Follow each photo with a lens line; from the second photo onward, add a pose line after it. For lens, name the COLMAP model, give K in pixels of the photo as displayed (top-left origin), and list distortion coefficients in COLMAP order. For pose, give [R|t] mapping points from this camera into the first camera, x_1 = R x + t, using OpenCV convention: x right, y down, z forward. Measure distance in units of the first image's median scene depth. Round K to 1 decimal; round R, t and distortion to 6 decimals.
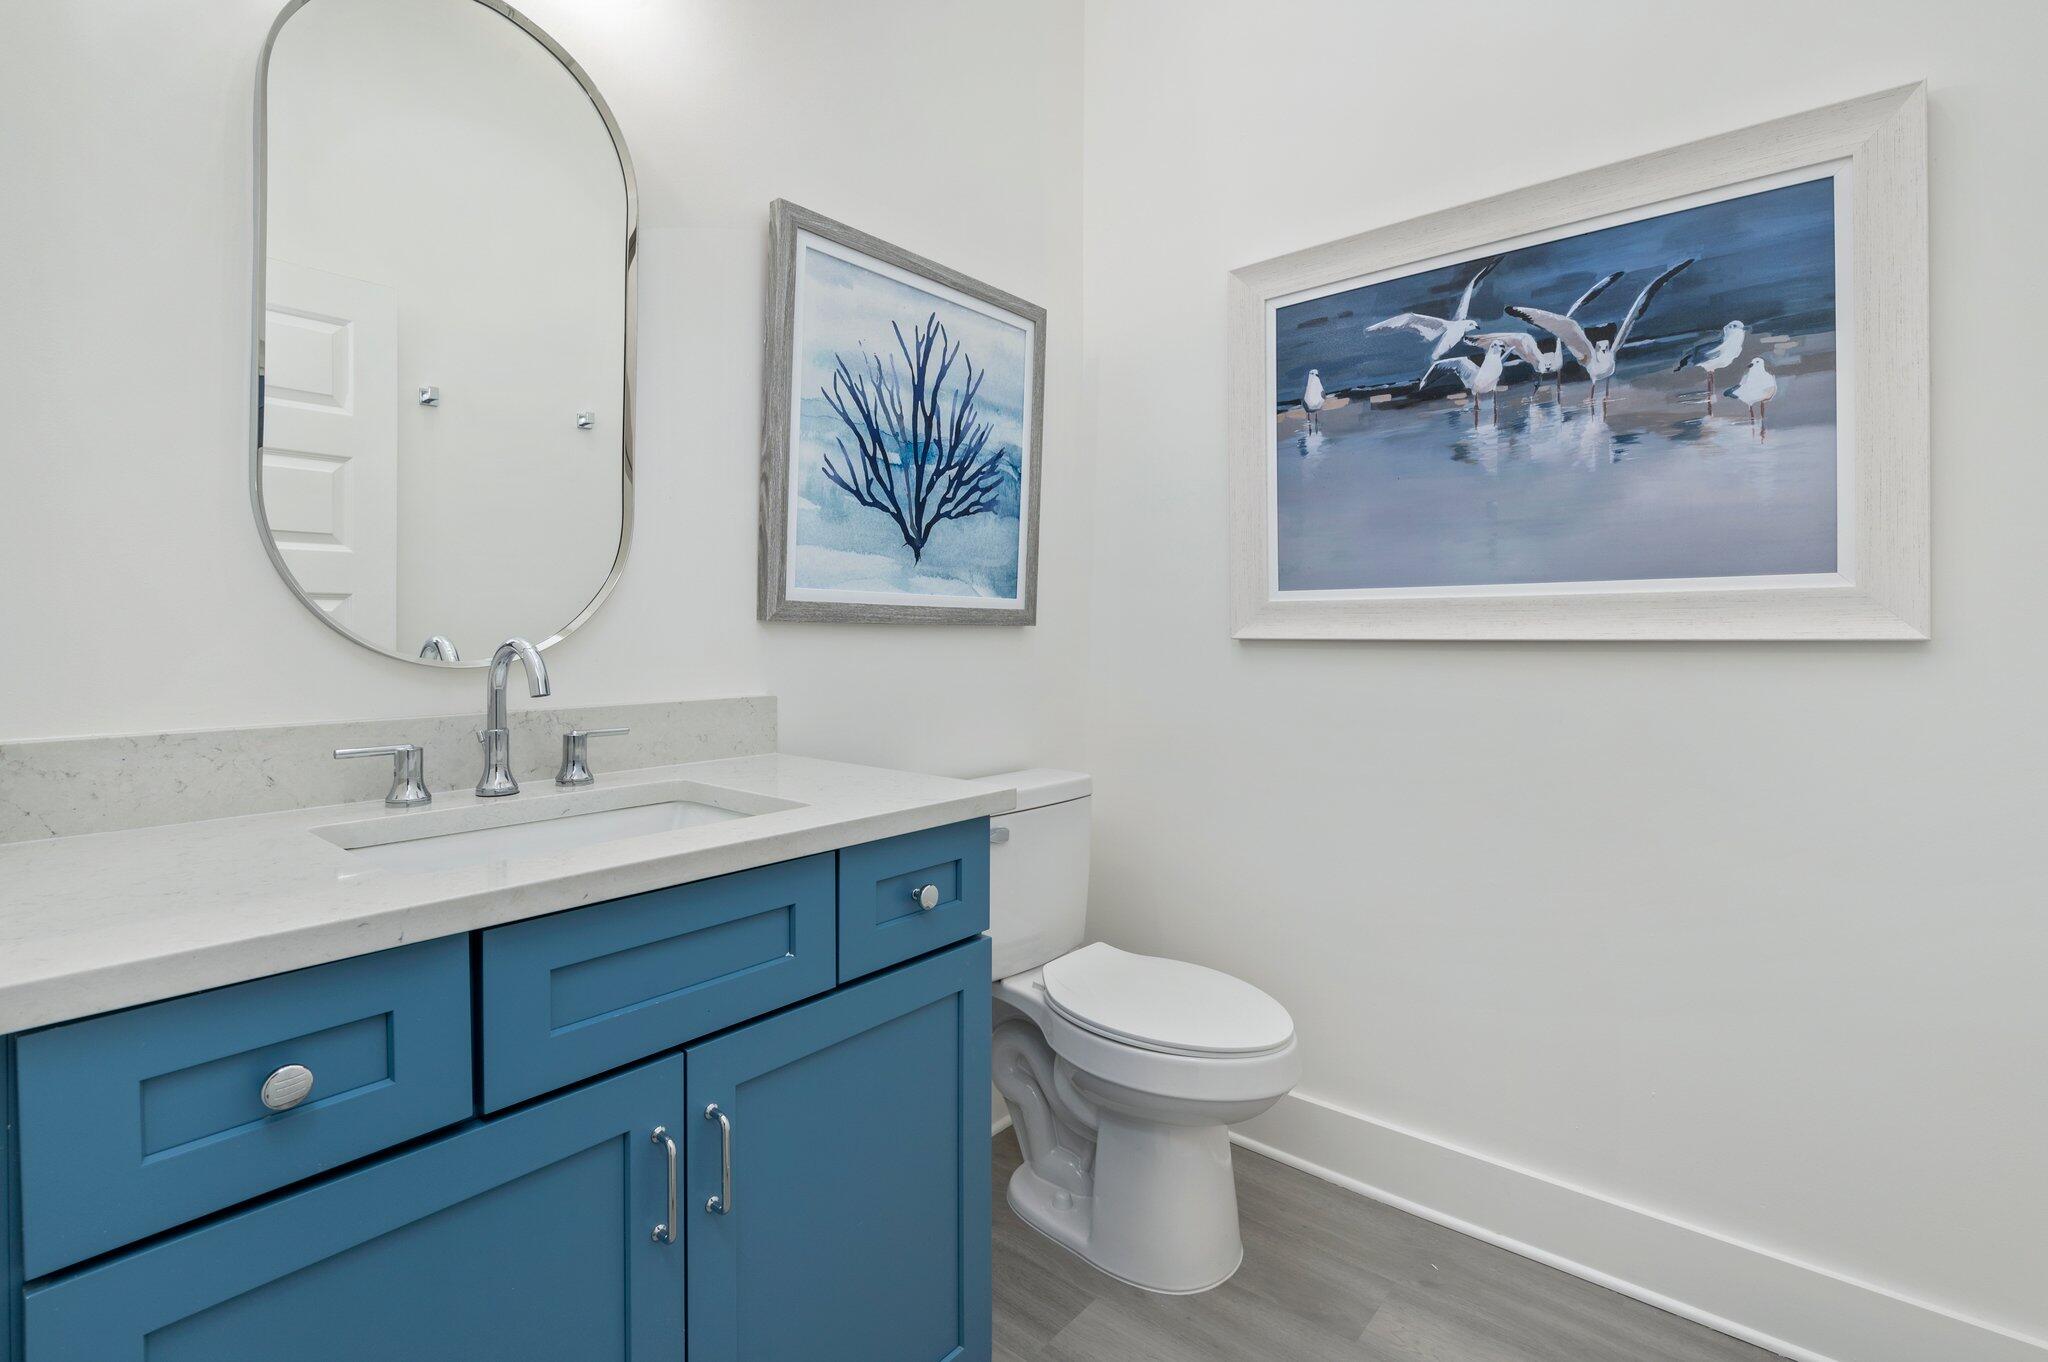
lens RADIAL K [[935.3, 0, 1021.1], [0, 935.3, 628.9], [0, 0, 1]] dist [-0.002986, 0.000366]
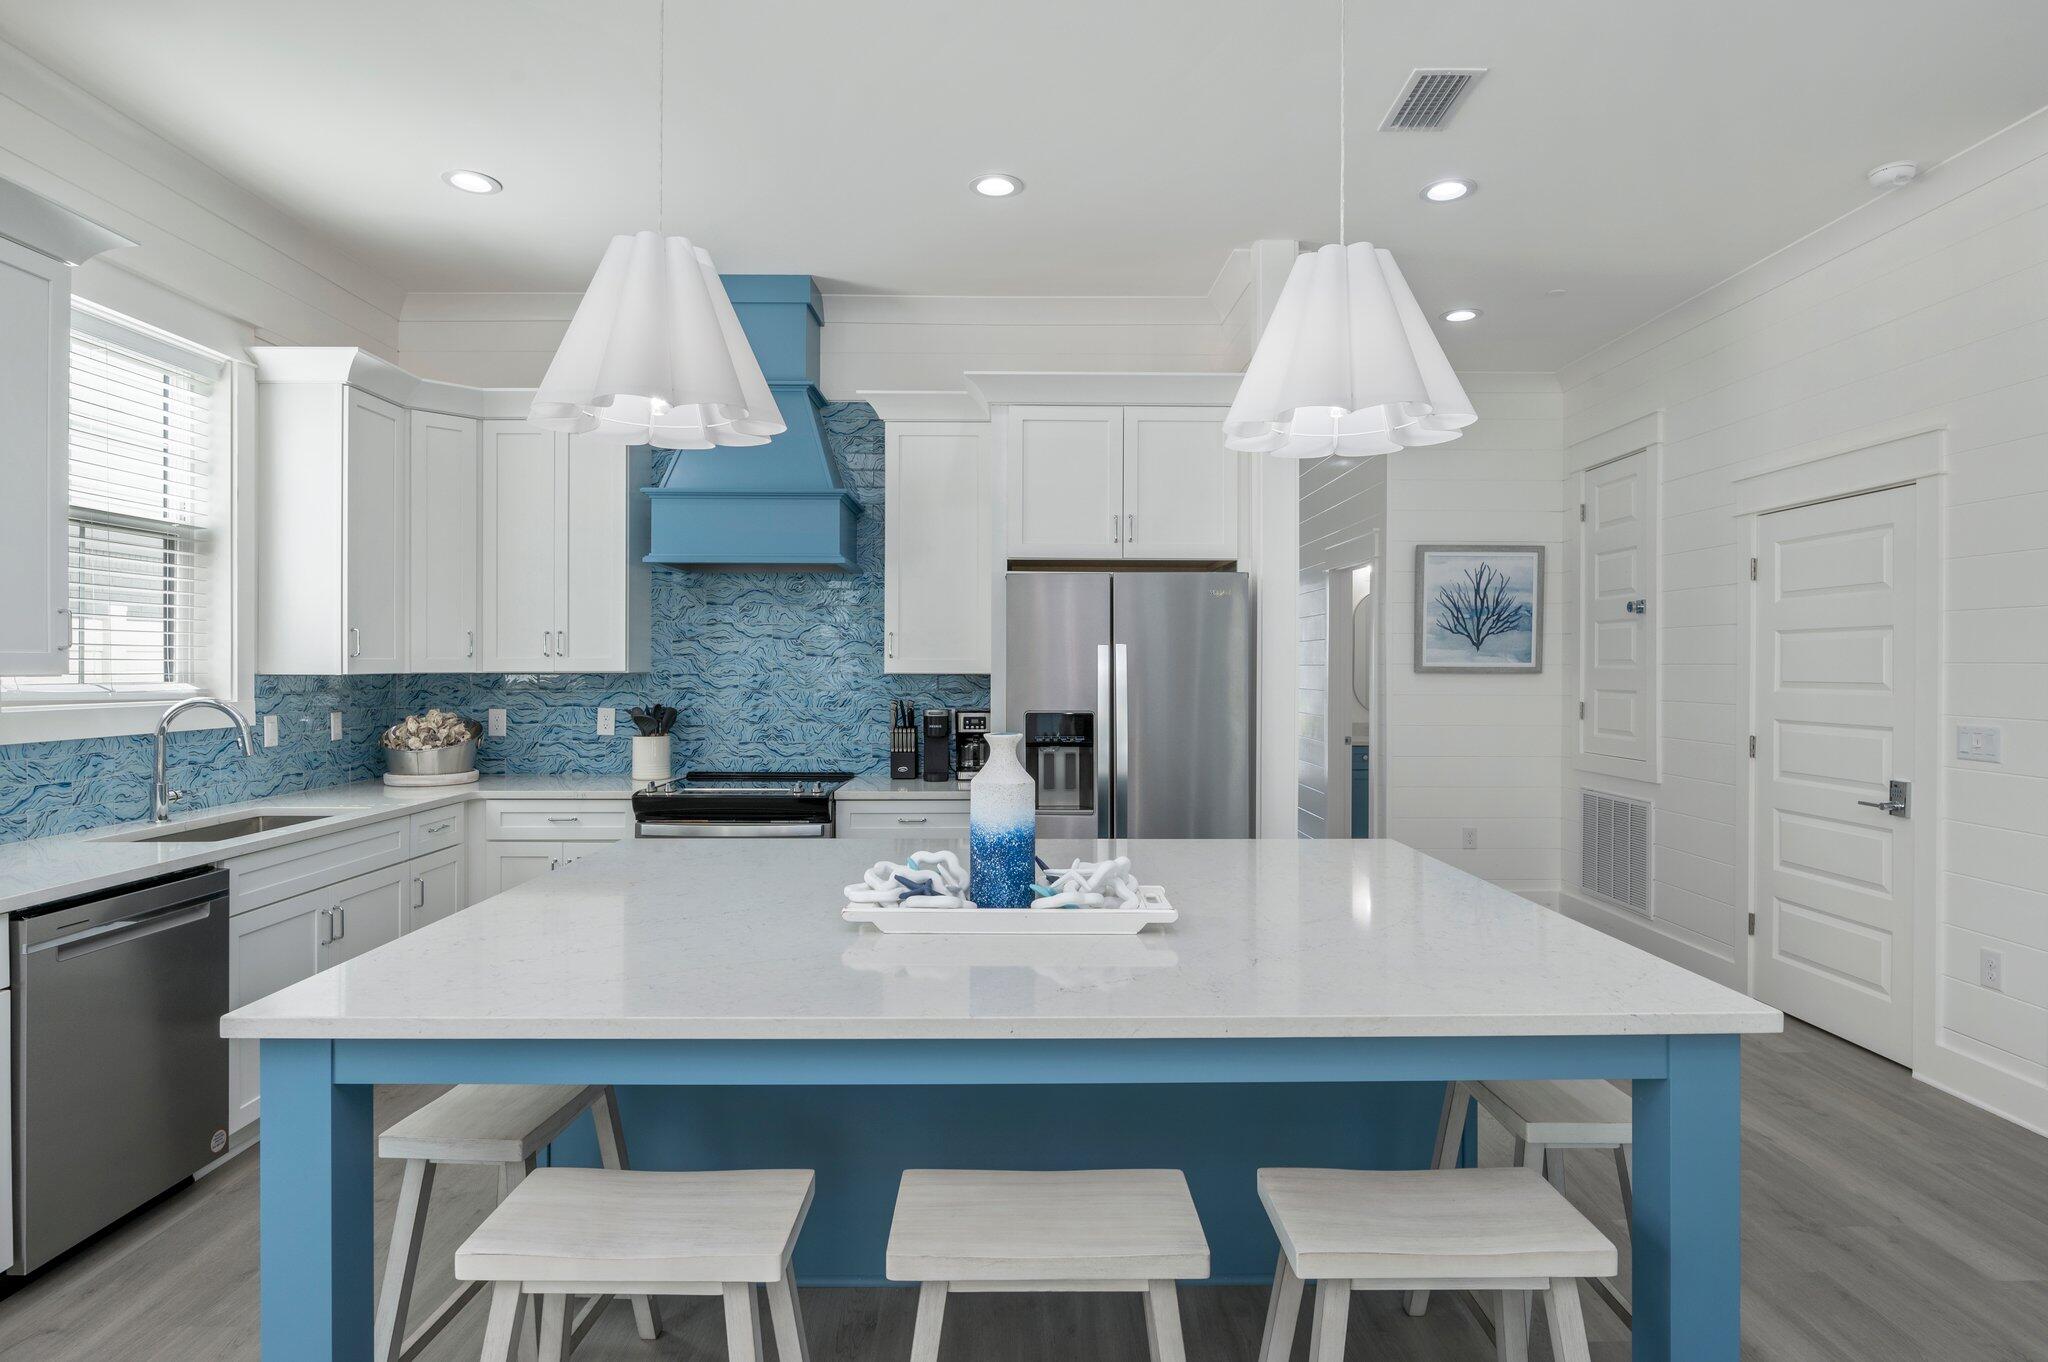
lens RADIAL K [[1092.4, 0, 1031.1], [0, 1092.4, 669.9], [0, 0, 1]] dist [-0.010848, -0.001415]
pose [[0.649572, 0.000407, -0.760300, 1.496860], [0.001729, 0.999996, 0.002012, -0.023883], [0.760298, -0.002622, 0.649569, -2.135821]]
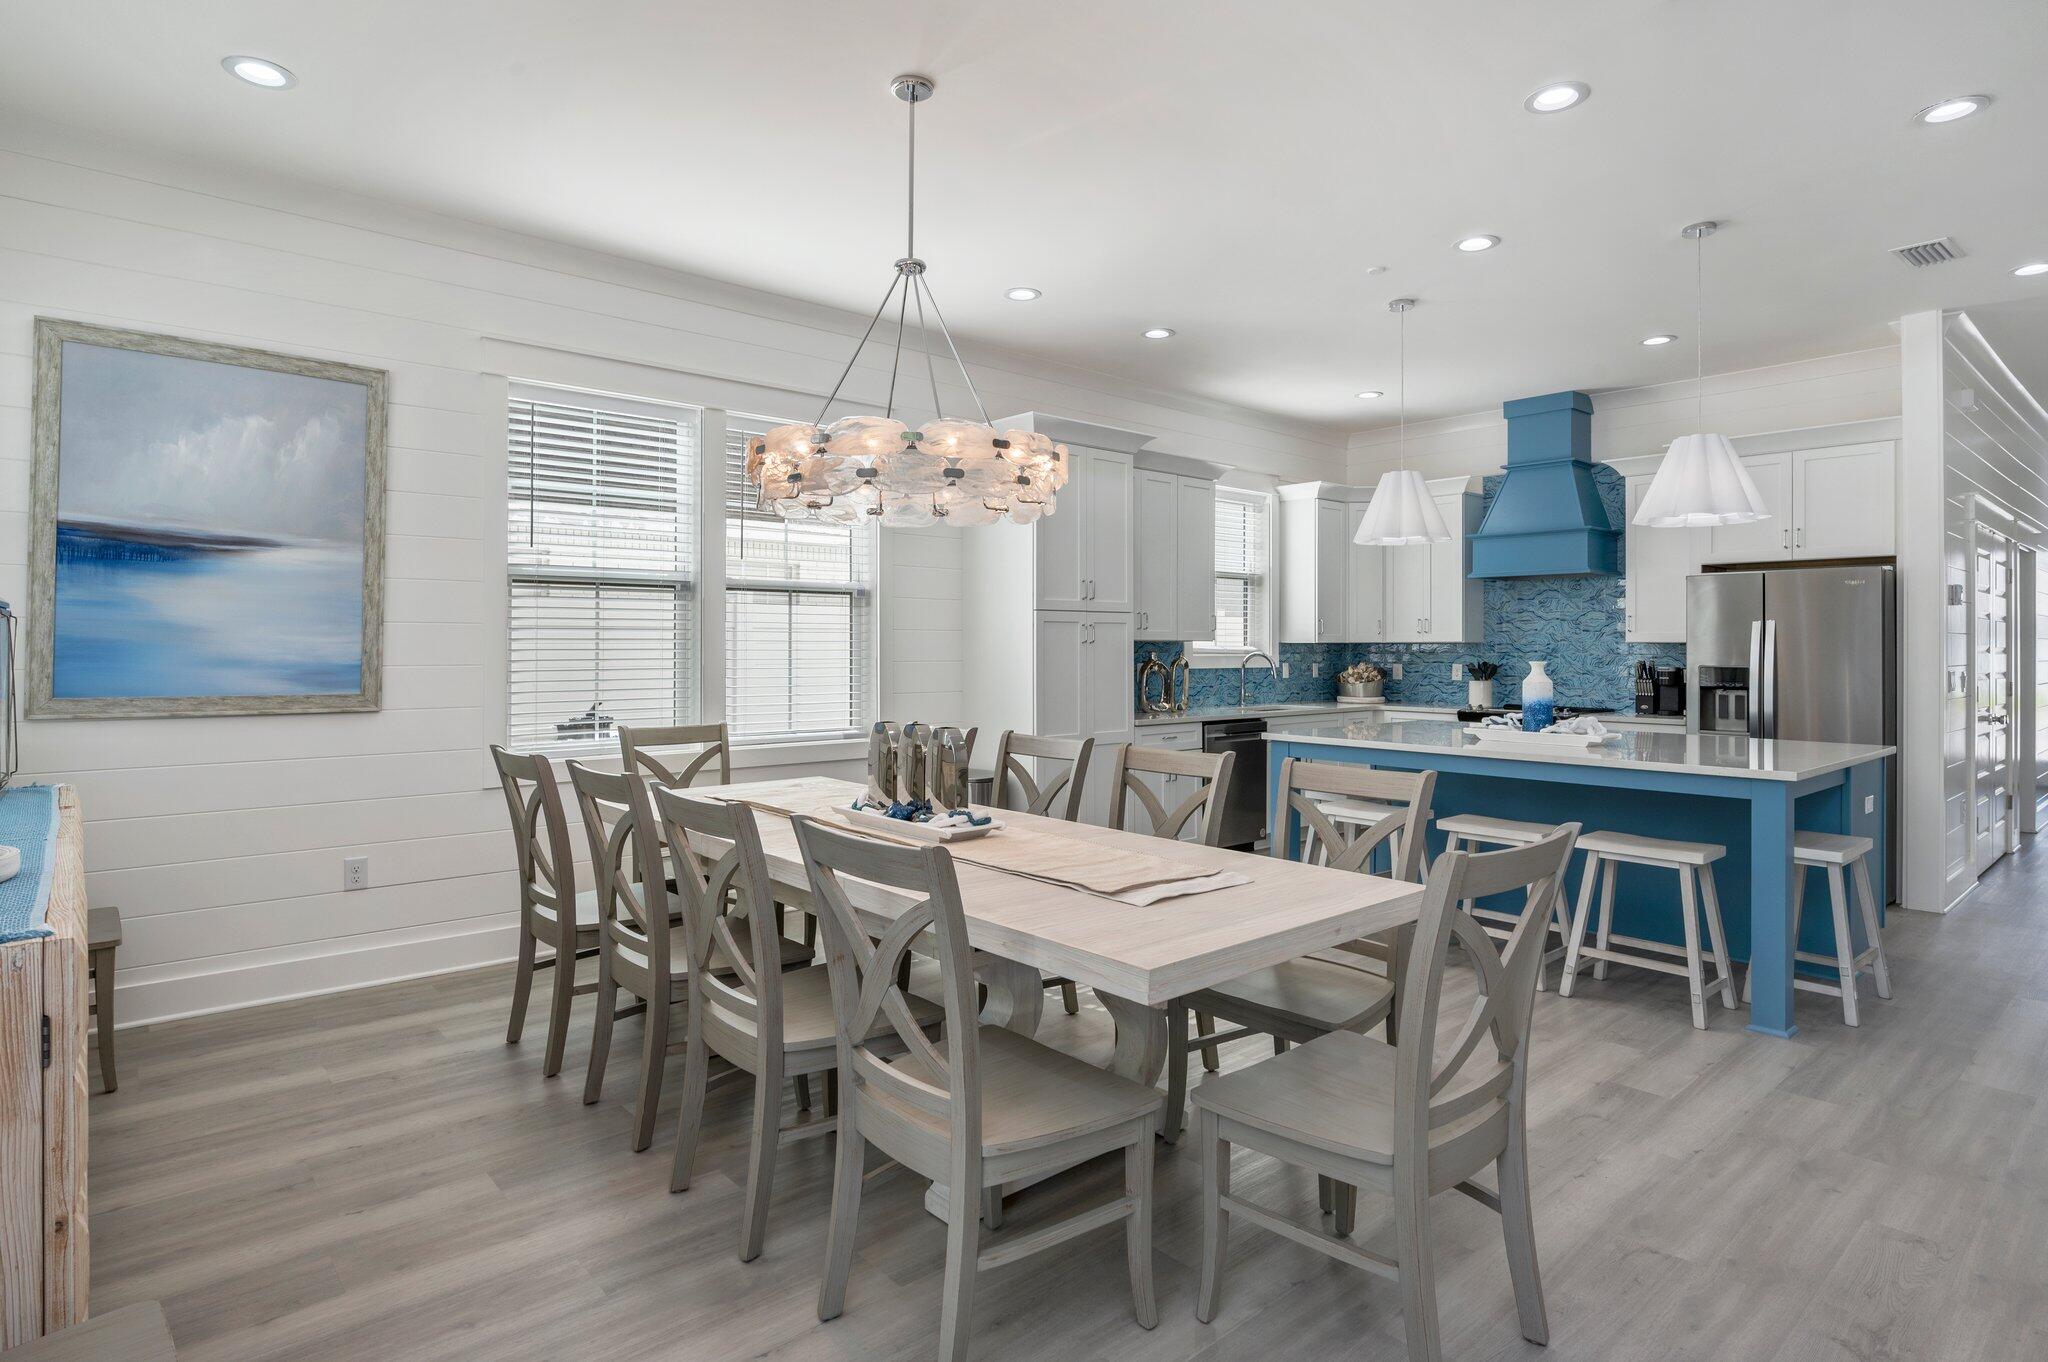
lens RADIAL K [[1092.4, 0, 1017.7], [0, 1092.4, 638.8], [0, 0, 1]] dist [-0.010848, -0.001415]
pose [[-0.160479, -0.011422, -0.986973, 3.405854], [-0.002347, 0.999935, -0.011191, 0.022567], [0.987036, 0.000521, -0.160496, -2.244655]]
